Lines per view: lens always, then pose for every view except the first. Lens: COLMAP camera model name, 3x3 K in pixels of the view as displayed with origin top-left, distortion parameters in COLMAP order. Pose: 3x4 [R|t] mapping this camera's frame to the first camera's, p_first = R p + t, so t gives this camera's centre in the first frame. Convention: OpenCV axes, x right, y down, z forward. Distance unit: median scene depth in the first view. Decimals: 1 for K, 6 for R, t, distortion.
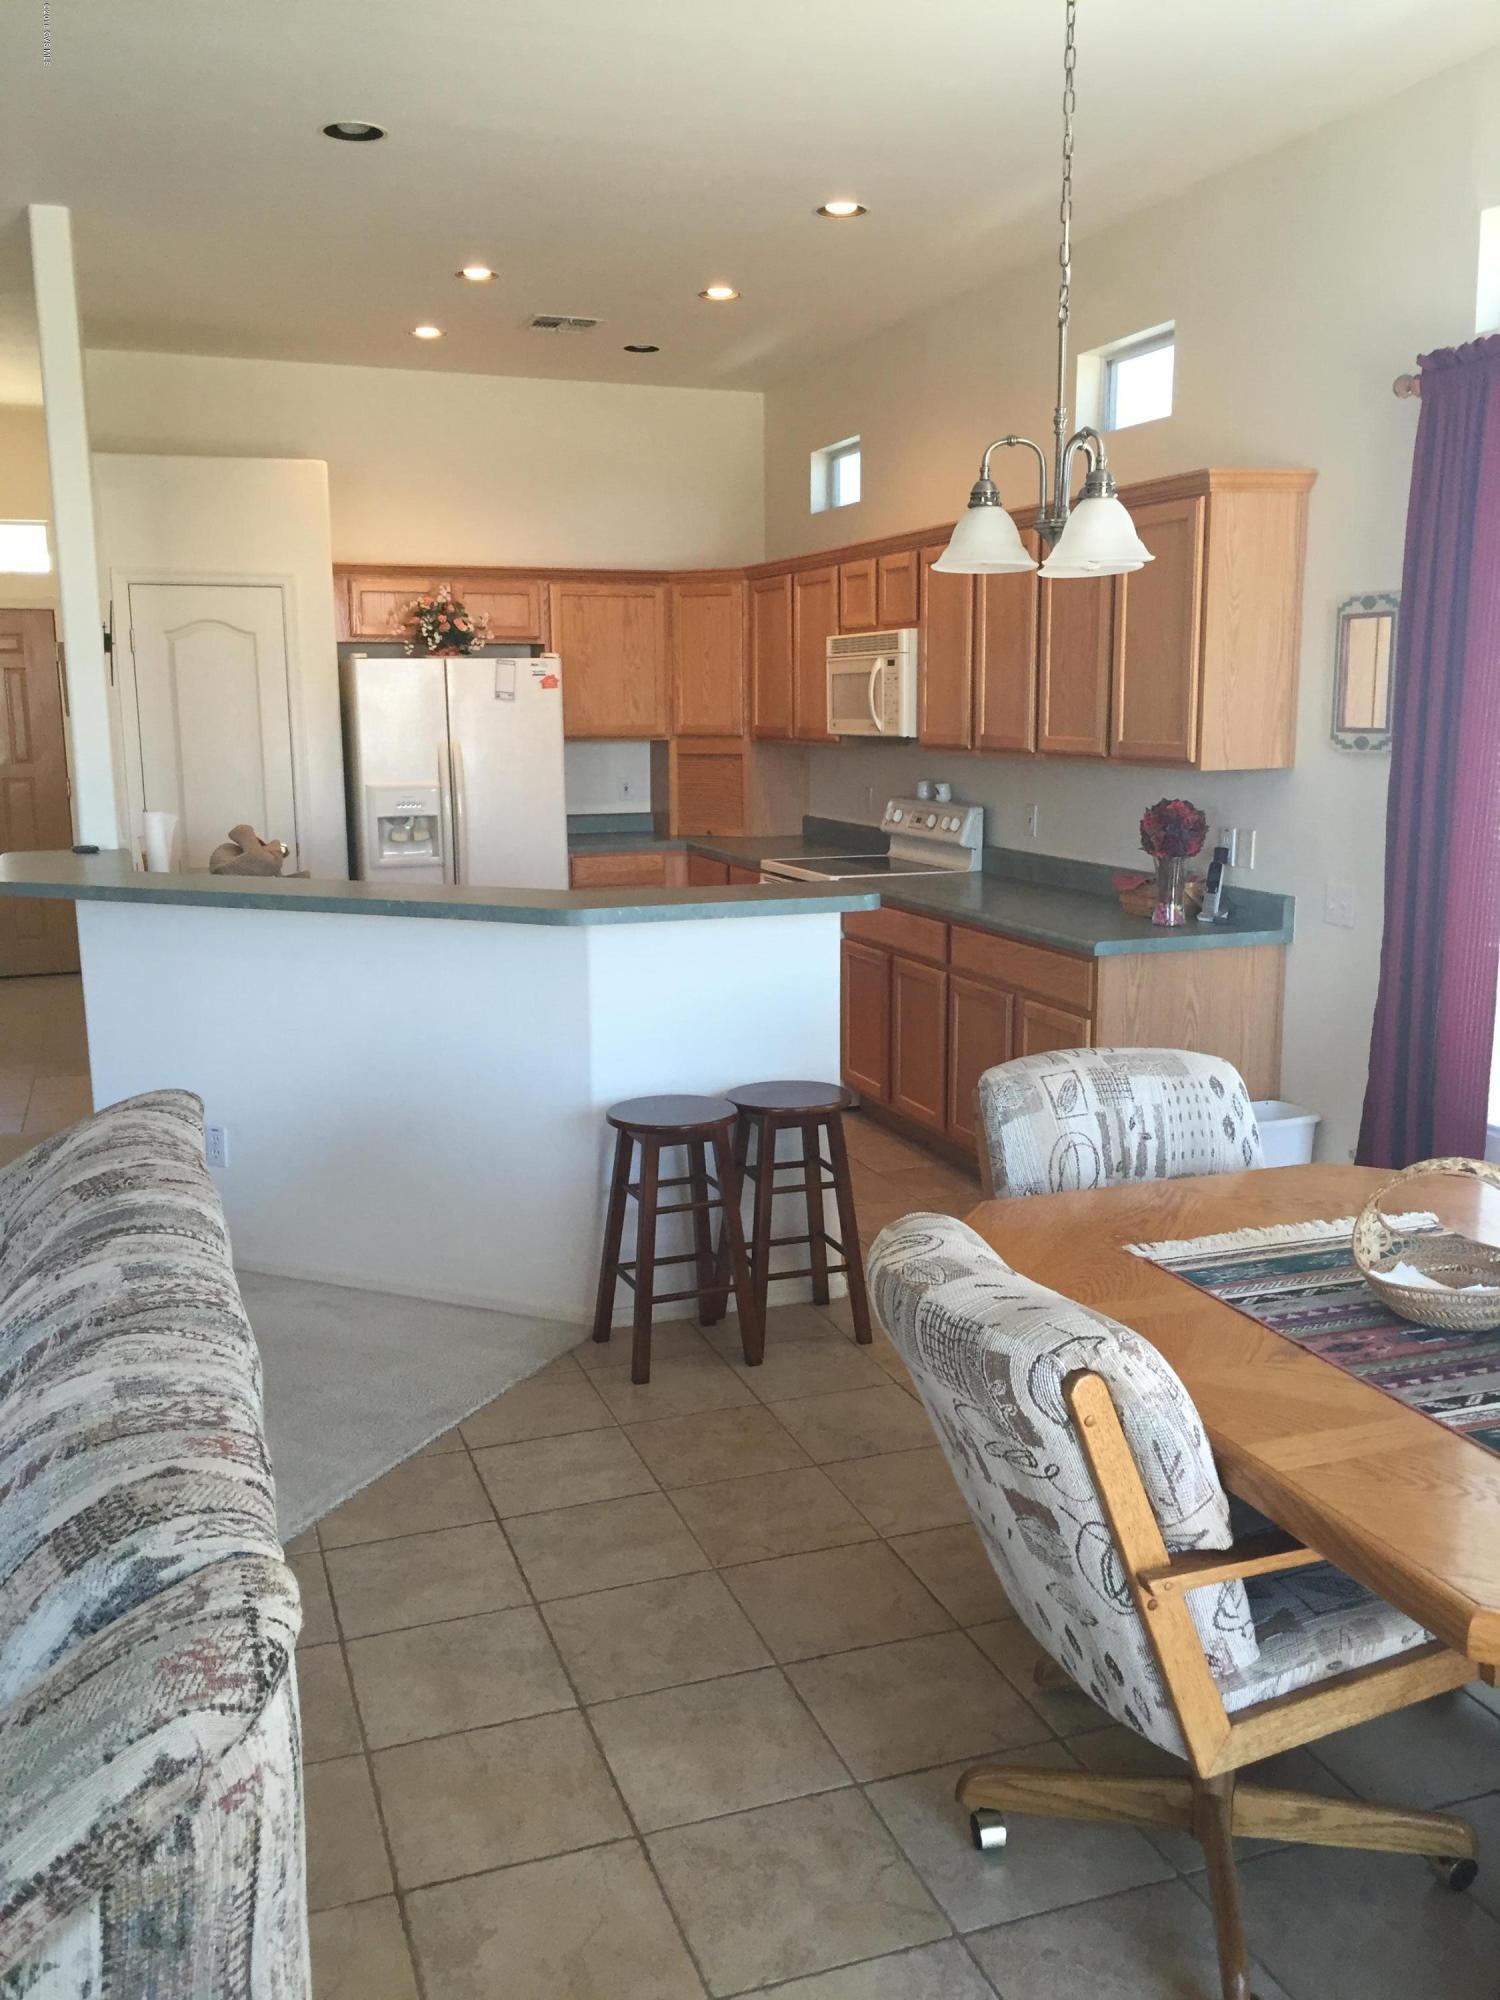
lens RADIAL K [[1716.7, 0, 762.7], [0, 1716.7, 1011.2], [0, 0, 1]] dist [0.092434, -0.134822]
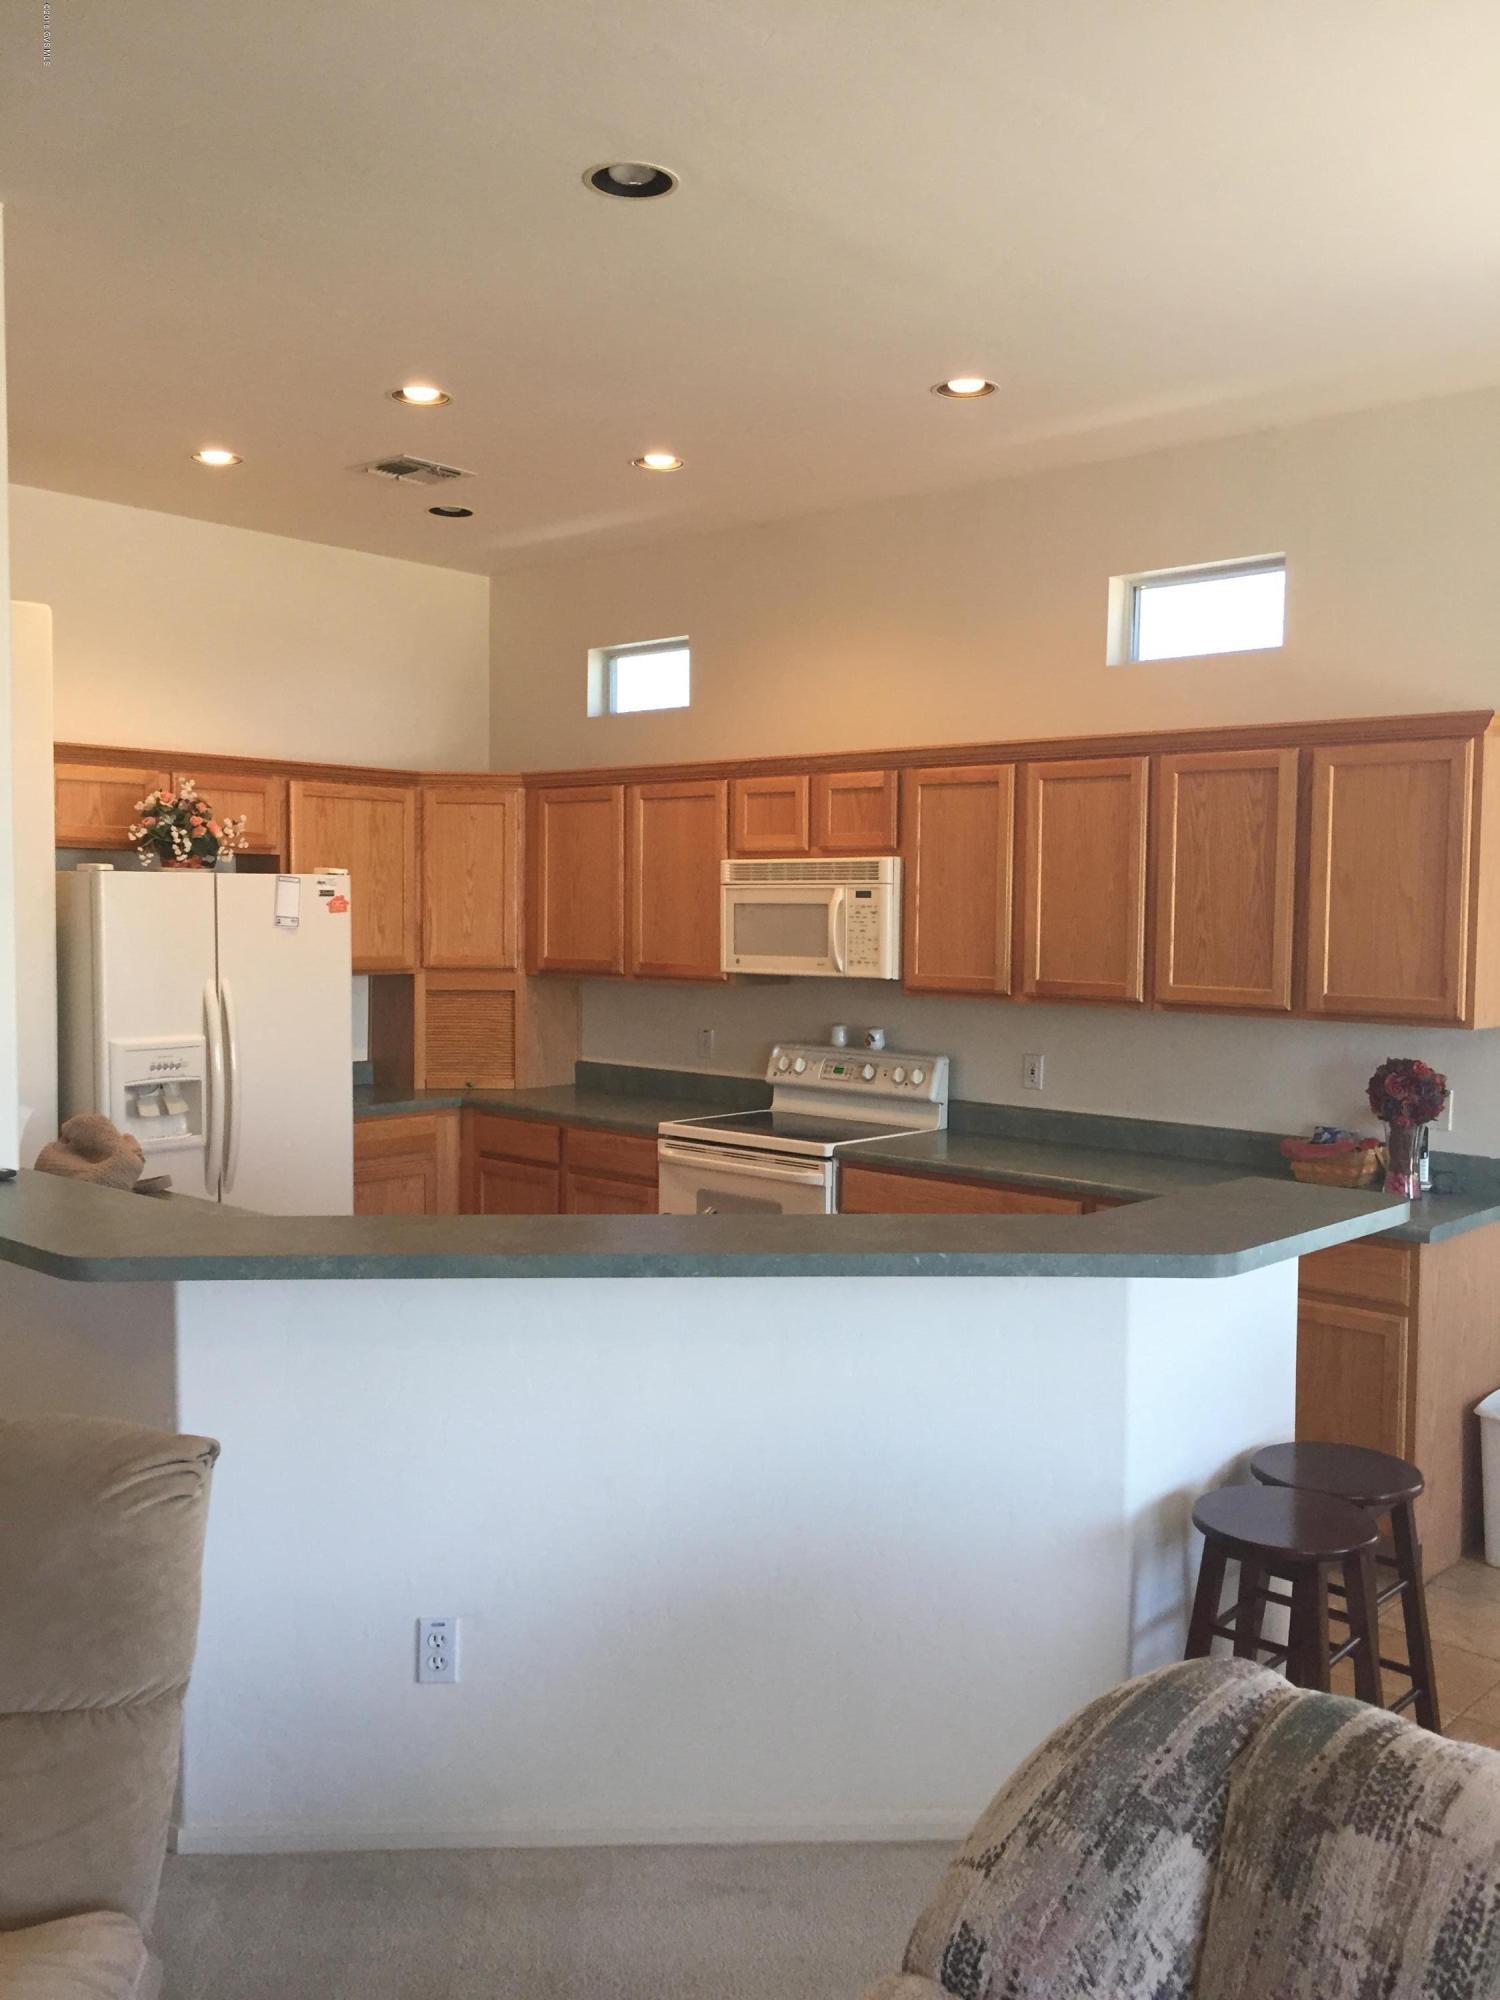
lens RADIAL K [[1746.0, 0, 750.0], [0, 1746.0, 1000.0], [0, 0, 1]] dist [0.101868, -0.001731]
pose [[0.894816, -0.010300, 0.446316, -0.361432], [0.065422, 0.991966, -0.108273, -0.057301], [-0.441616, 0.126083, 0.888301, 0.248912]]
